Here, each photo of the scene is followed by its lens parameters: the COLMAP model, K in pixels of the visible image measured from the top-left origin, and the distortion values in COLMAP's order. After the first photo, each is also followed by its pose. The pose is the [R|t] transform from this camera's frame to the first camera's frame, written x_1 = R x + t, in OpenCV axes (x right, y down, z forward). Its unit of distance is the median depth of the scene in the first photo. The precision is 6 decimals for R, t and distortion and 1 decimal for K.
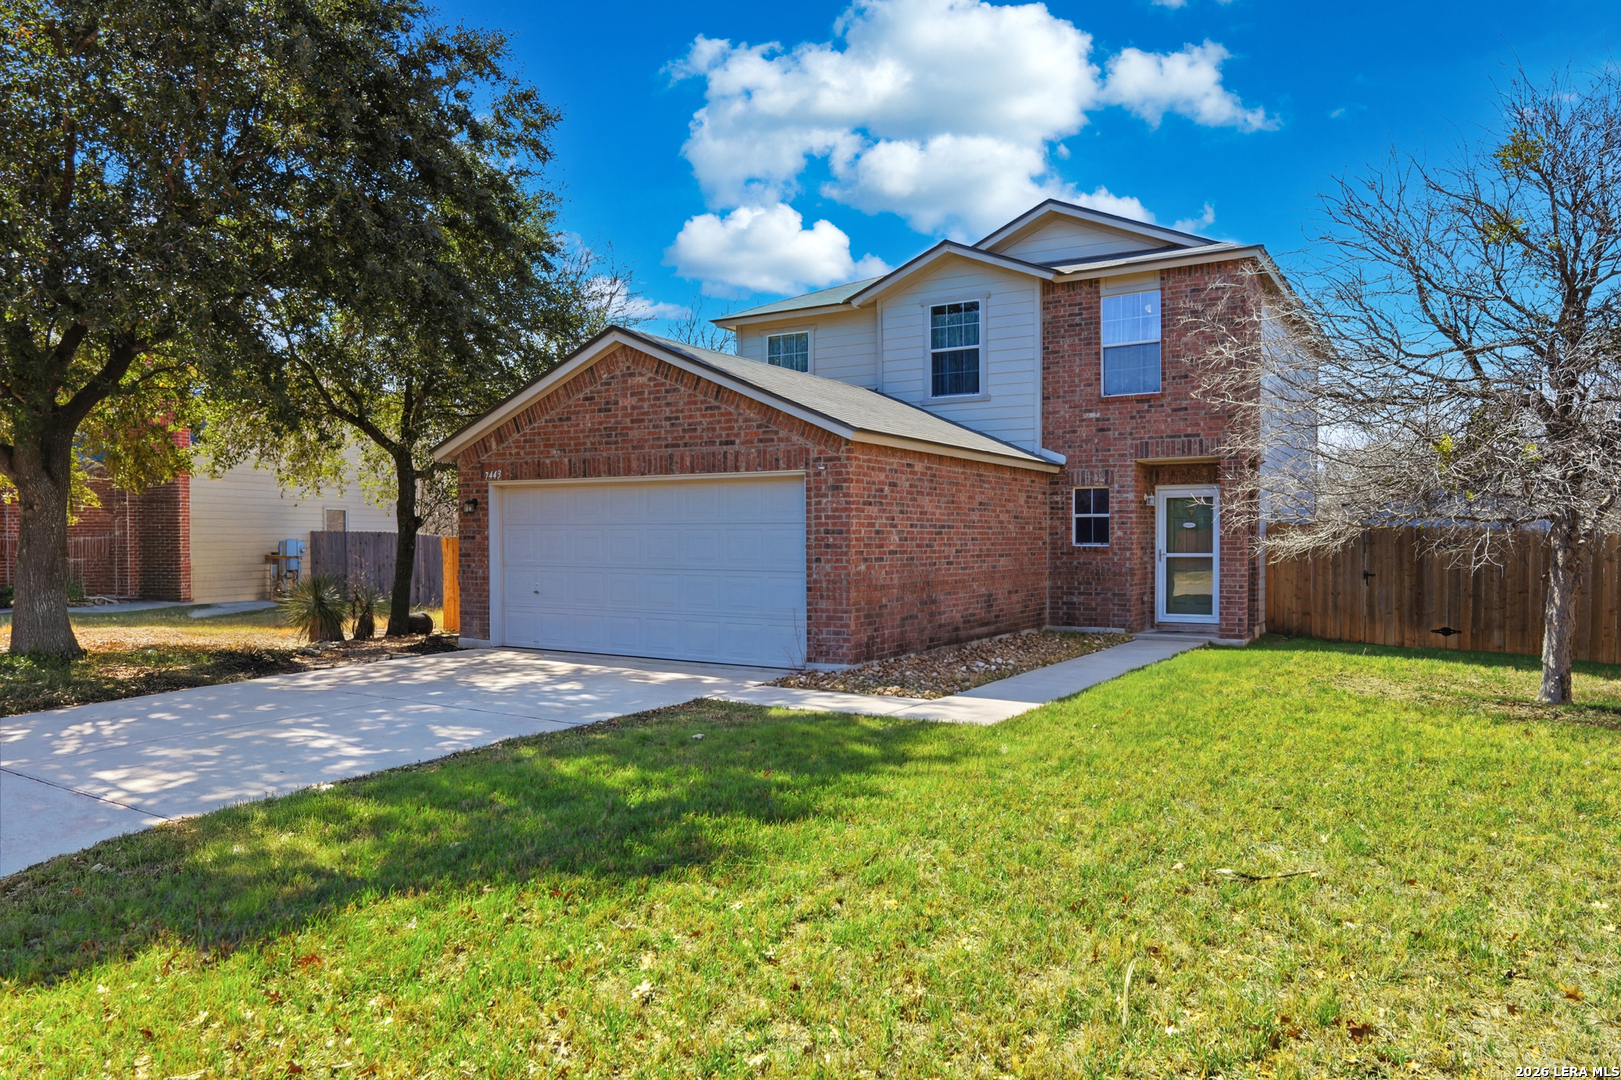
lens RADIAL K [[1070.6, 0, 813.5], [0, 1070.6, 550.9], [0, 0, 1]] dist [-0.002634, -0.001890]
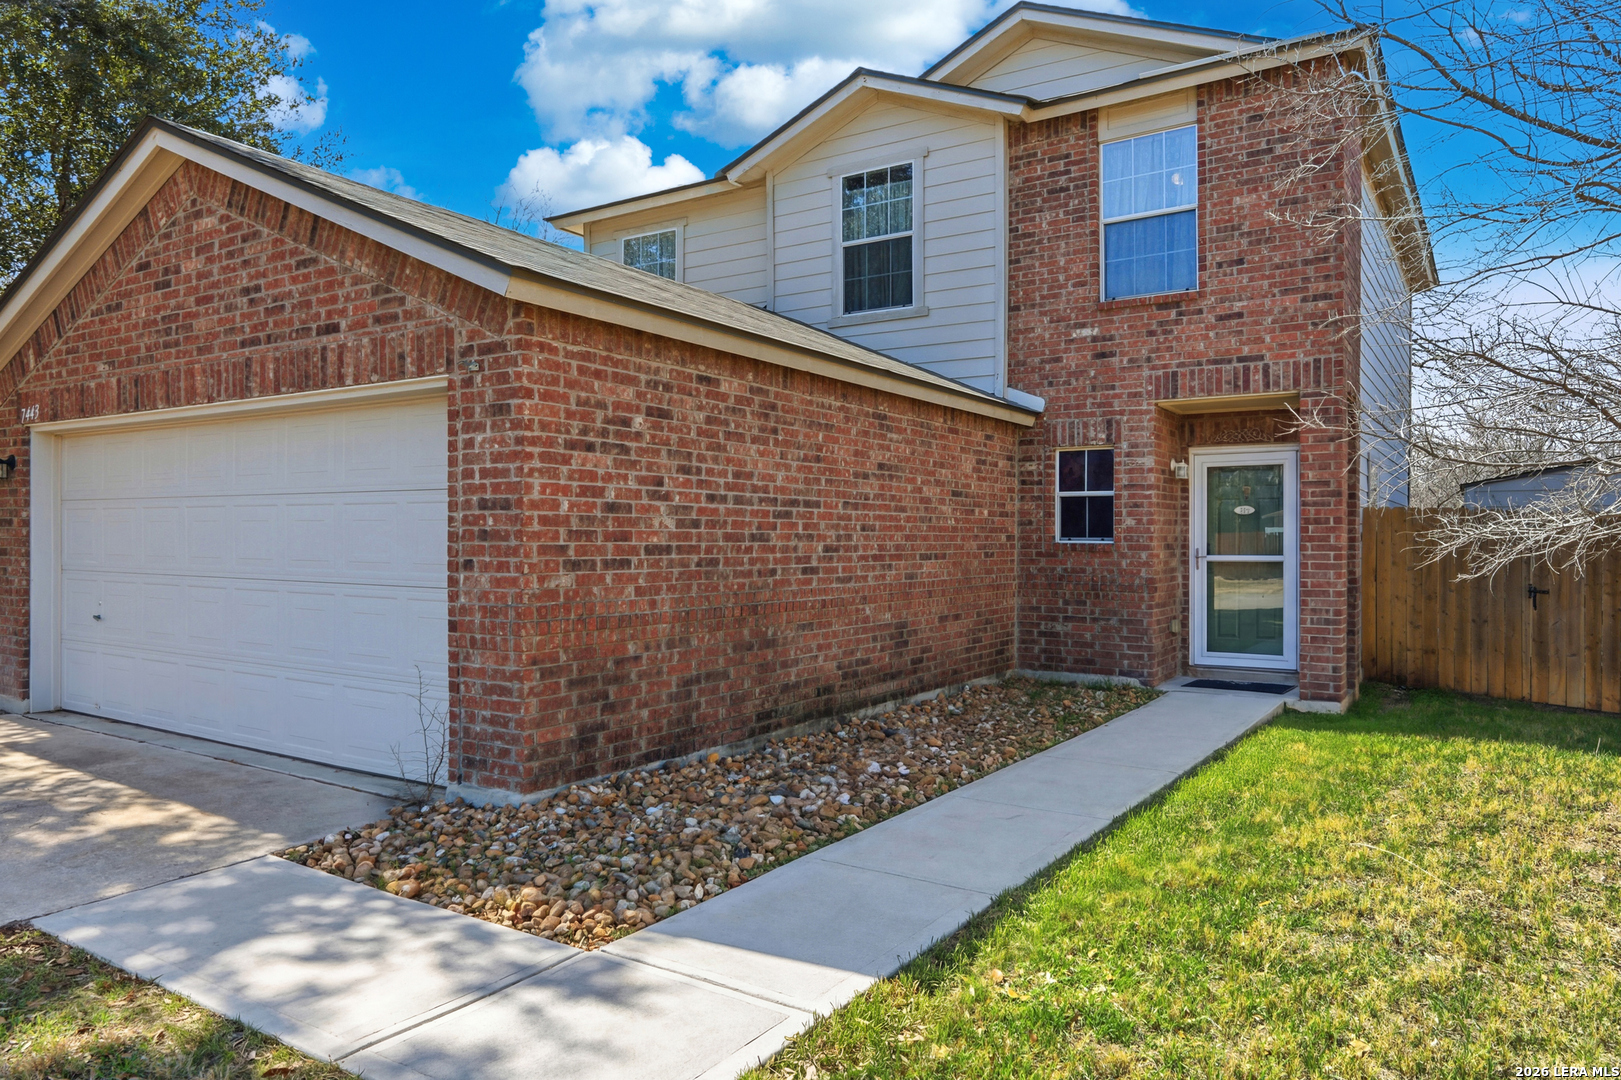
lens RADIAL K [[1070.6, 0, 807.5], [0, 1070.6, 531.1], [0, 0, 1]] dist [-0.002634, -0.001890]
pose [[0.999546, 0.004060, -0.029866, 0.130579], [-0.004633, 0.999806, -0.019146, 0.001595], [0.029783, 0.019275, 0.999371, 0.417490]]
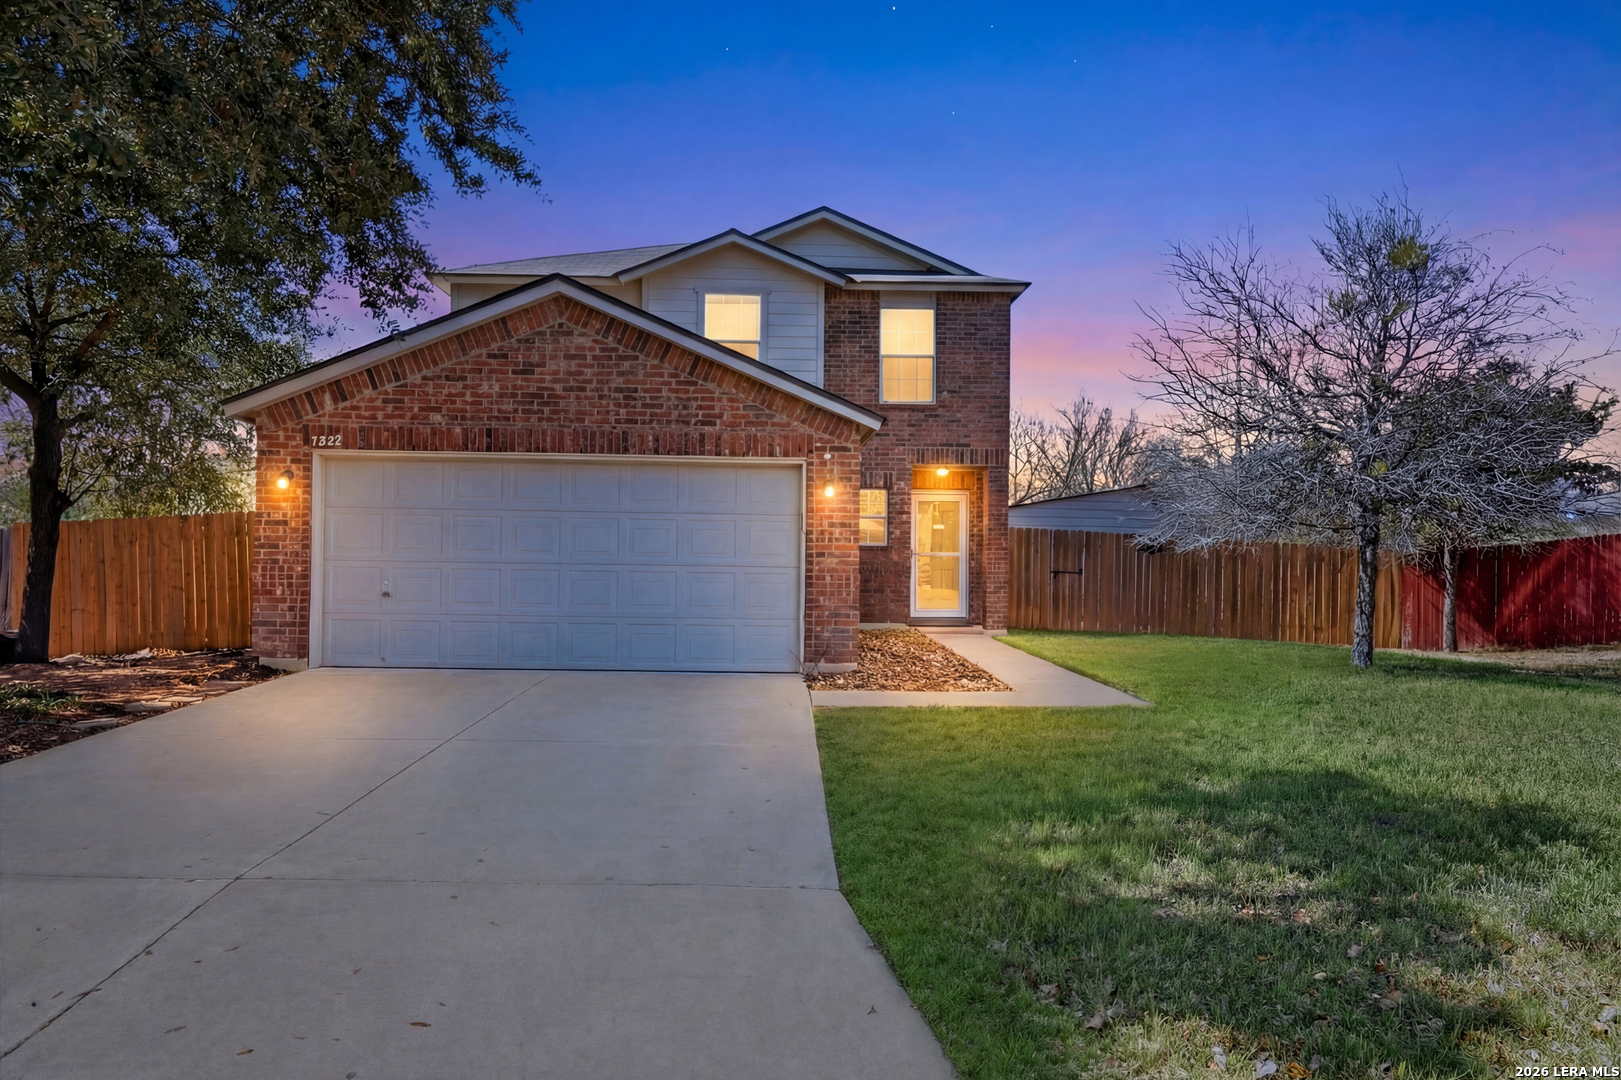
lens RADIAL K [[1070.6, 0, 809.5], [0, 1070.6, 544.0], [0, 0, 1]] dist [-0.002634, -0.001890]
pose [[0.834283, 0.009061, 0.551262, -0.411509], [-0.006846, 0.999958, -0.006075, 0.004091], [-0.551294, 0.001294, 0.834310, 0.167147]]
